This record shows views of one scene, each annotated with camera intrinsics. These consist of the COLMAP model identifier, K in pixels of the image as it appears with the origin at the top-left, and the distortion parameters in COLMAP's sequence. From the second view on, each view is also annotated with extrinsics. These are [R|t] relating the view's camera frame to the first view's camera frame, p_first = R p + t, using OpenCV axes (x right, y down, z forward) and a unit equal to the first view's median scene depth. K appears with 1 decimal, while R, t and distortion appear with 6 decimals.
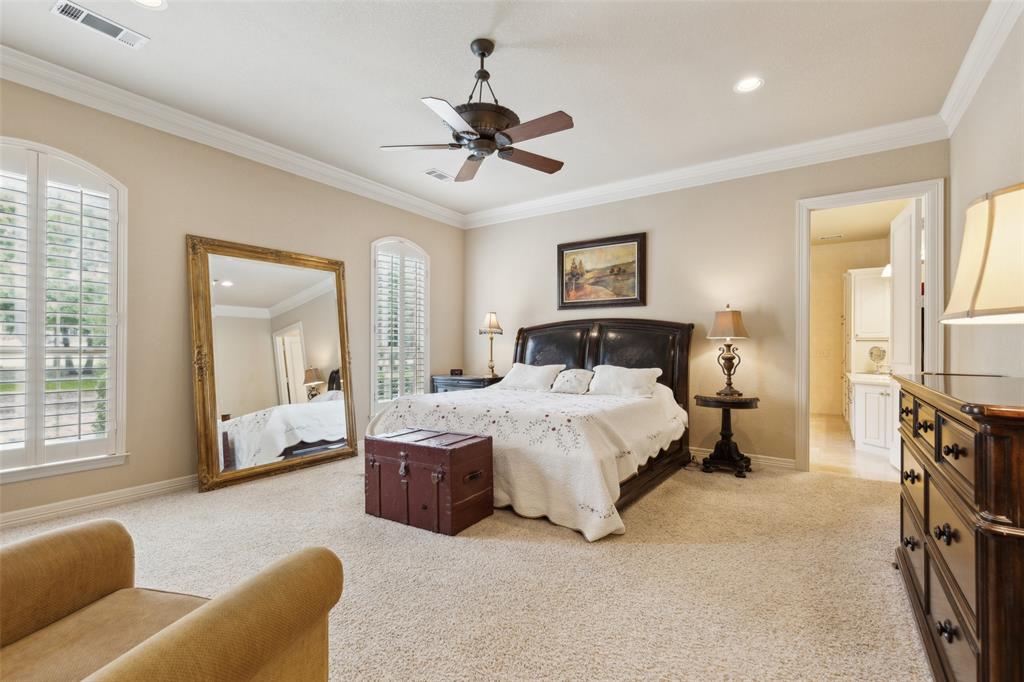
lens RADIAL K [[460.7, 0, 514.5], [0, 460.7, 344.6], [0, 0, 1]] dist [0.011619, -0.001901]
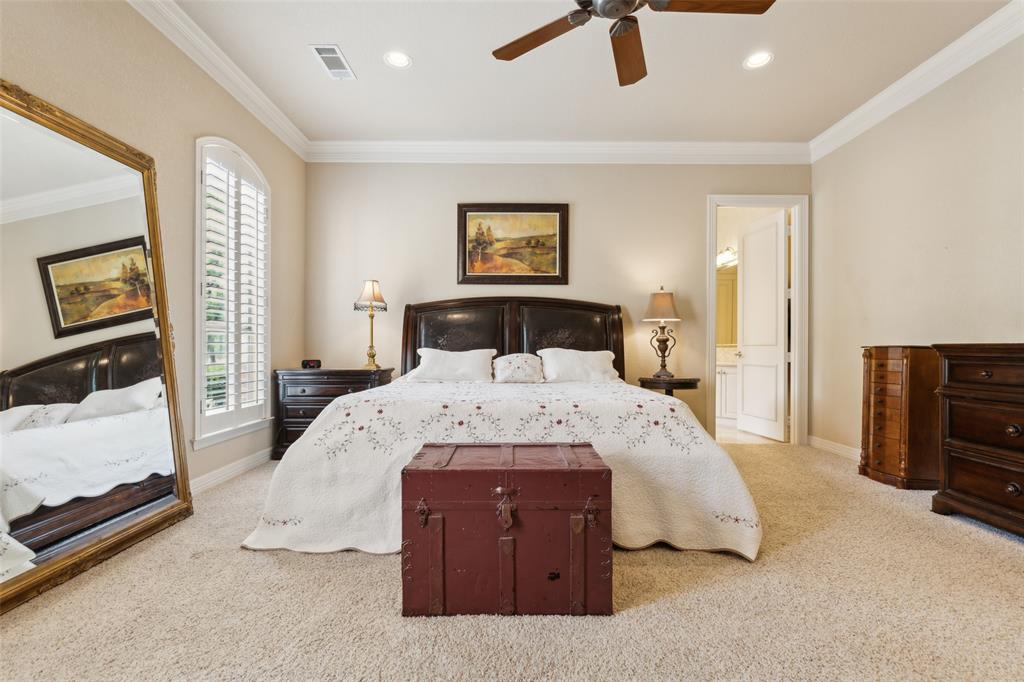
lens RADIAL K [[460.7, 0, 510.4], [0, 460.7, 345.3], [0, 0, 1]] dist [0.011619, -0.001901]
pose [[0.827812, 0.003789, 0.560993, -0.316653], [-0.005670, 0.999983, 0.001613, 0.034539], [-0.560977, -0.004516, 0.827819, 0.306316]]
